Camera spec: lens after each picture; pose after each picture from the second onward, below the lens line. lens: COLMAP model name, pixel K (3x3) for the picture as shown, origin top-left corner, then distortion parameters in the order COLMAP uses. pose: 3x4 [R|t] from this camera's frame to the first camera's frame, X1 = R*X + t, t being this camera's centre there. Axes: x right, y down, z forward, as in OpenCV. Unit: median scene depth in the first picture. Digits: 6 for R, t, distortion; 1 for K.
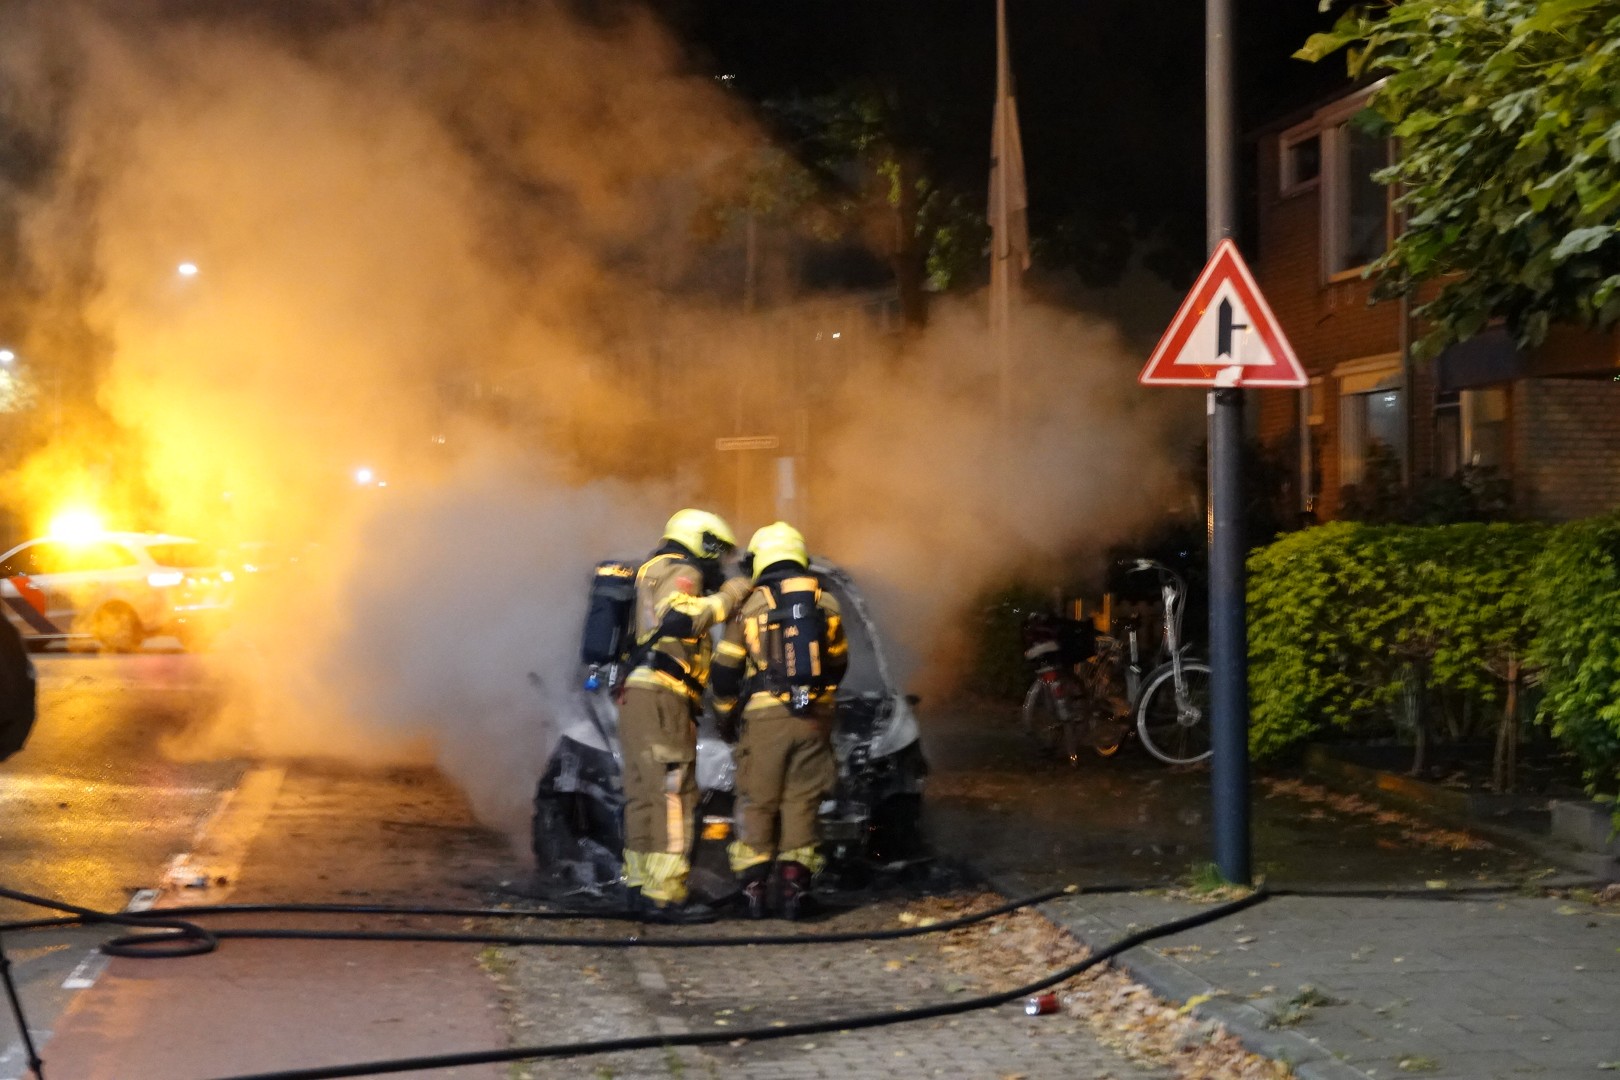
lens RADIAL K [[3096.3, 0, 810.6], [0, 3096.3, 541.1], [0, 0, 1]] dist [-0.045479, 0.000000]
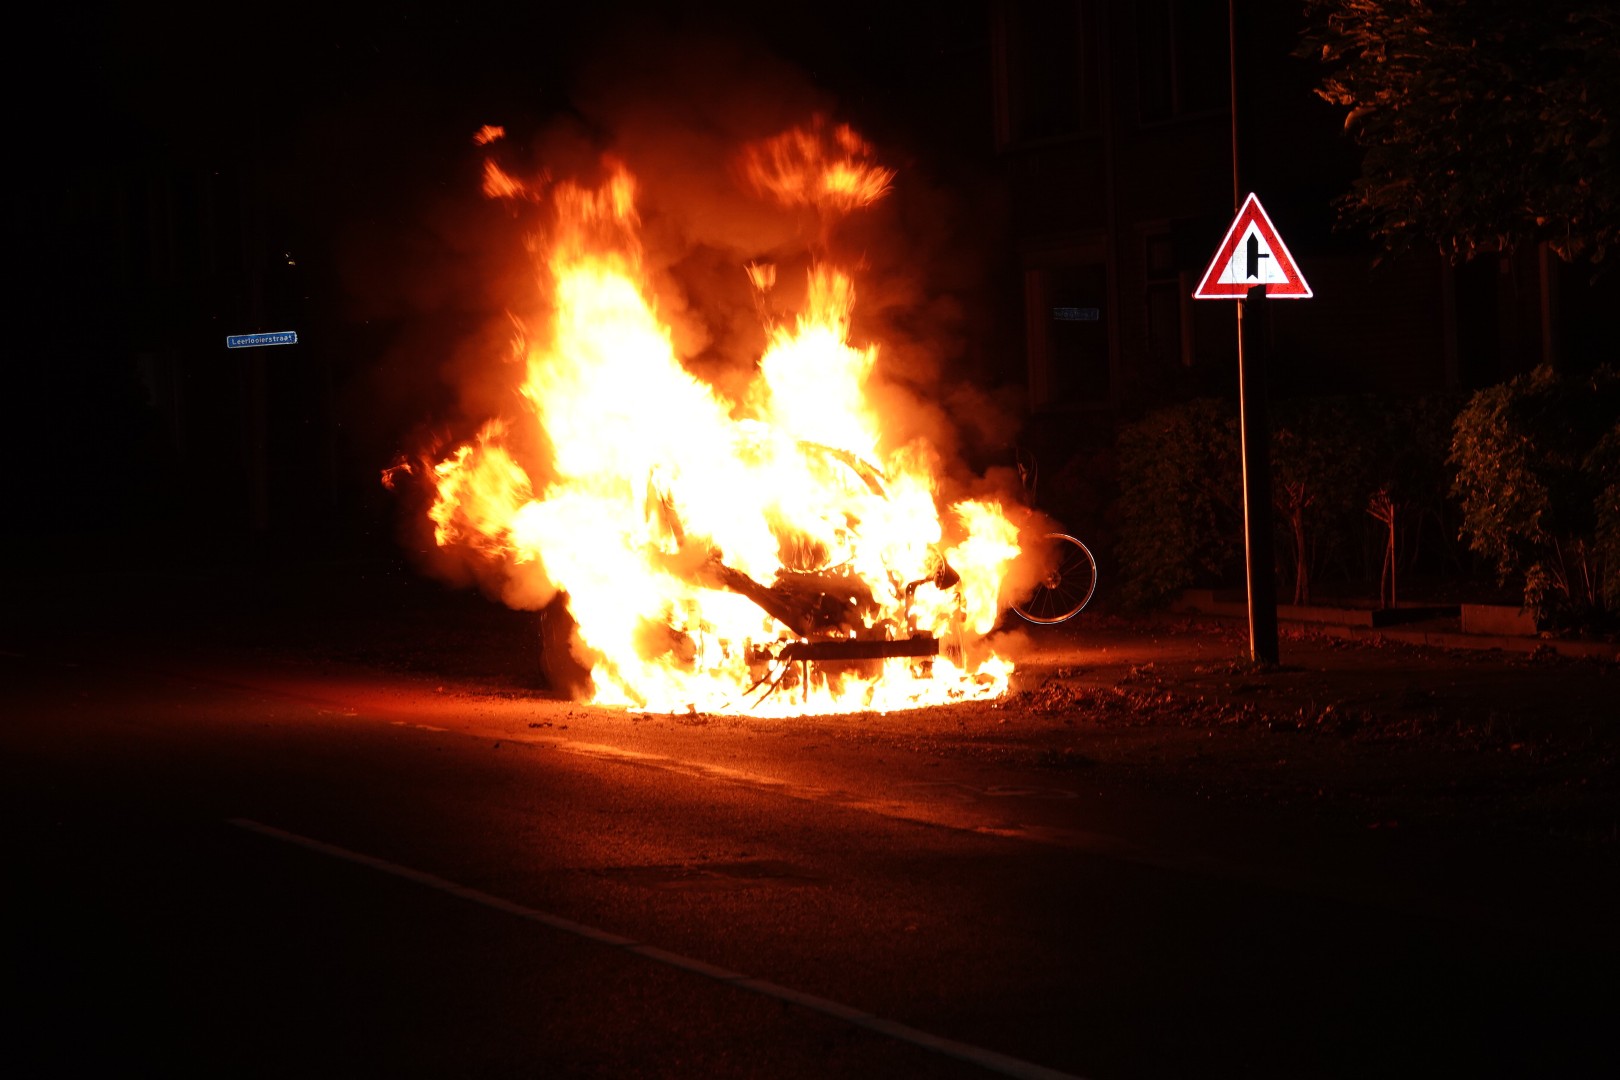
lens RADIAL K [[4647.8, 0, 814.0], [0, 4647.8, 536.1], [0, 0, 1]] dist [0.119669, 0.000000]
pose [[0.975381, -0.038712, 0.217101, -0.507118], [0.035047, 0.999171, 0.020708, 0.005351], [-0.217723, -0.012589, 0.975929, -0.970849]]
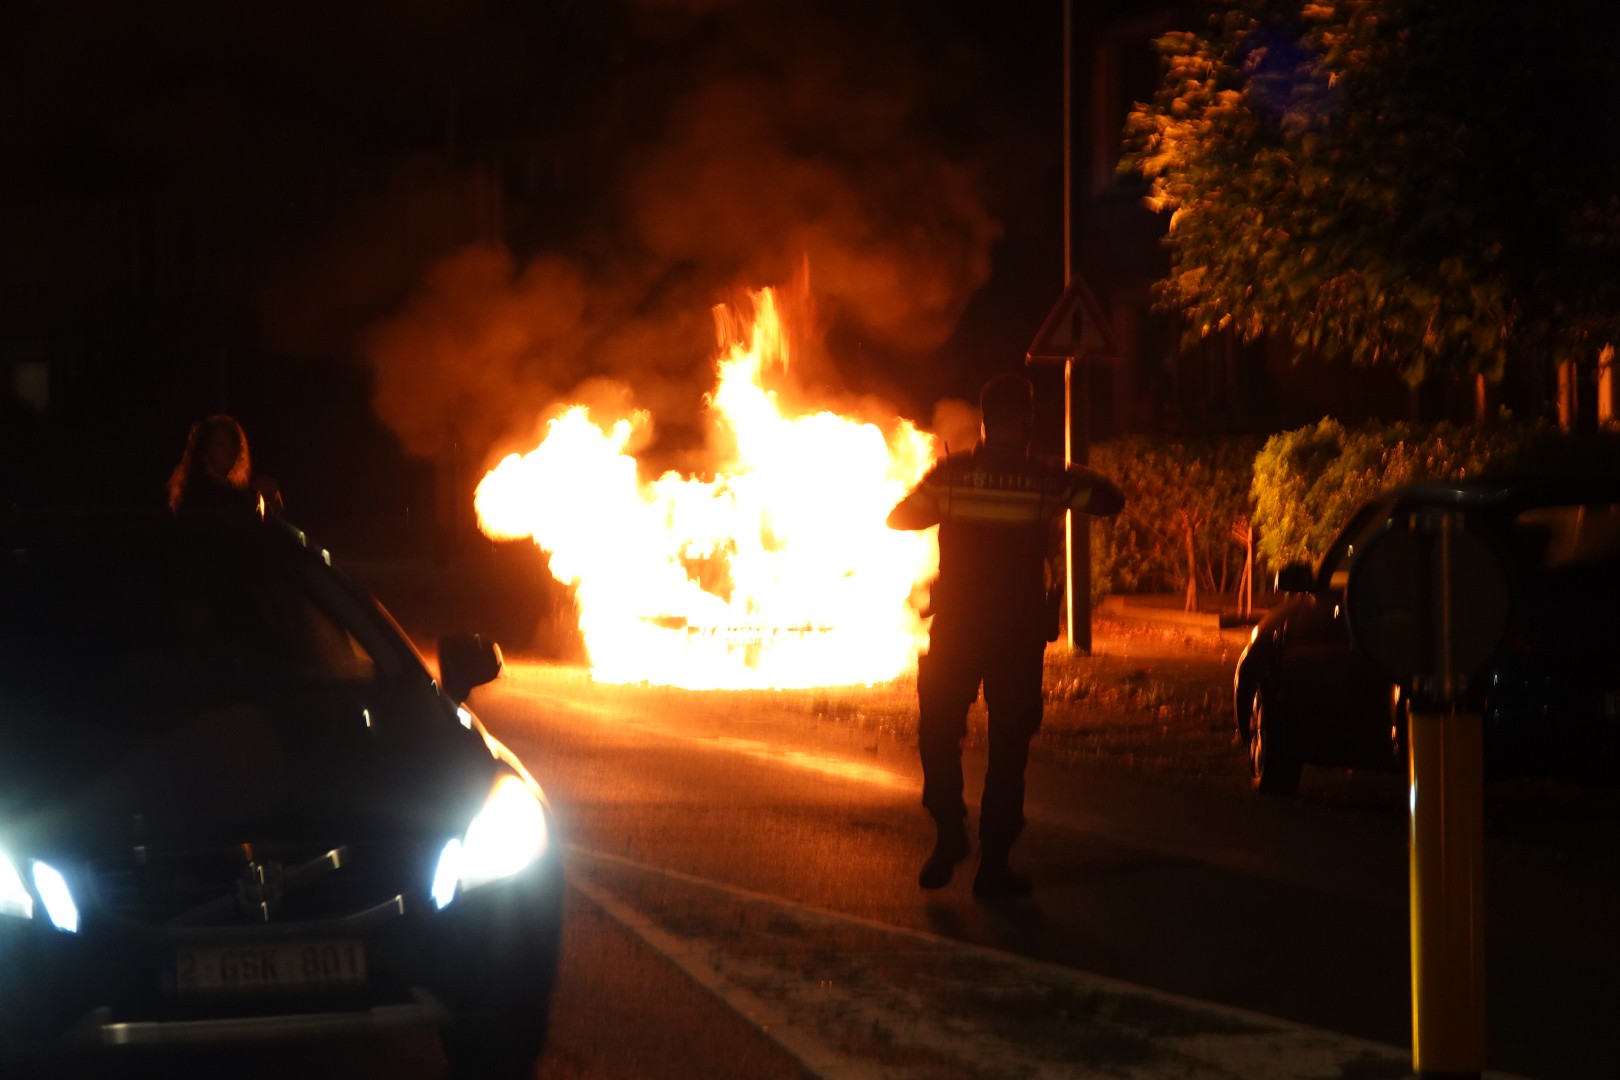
lens RADIAL K [[5708.2, 0, 809.8], [0, 5708.2, 540.4], [0, 0, 1]] dist [0.080603, 0.000000]
pose [[0.991750, -0.004631, 0.128104, -0.418773], [0.002509, 0.999857, 0.016723, -0.002724], [-0.128163, -0.016264, 0.991620, -2.121331]]
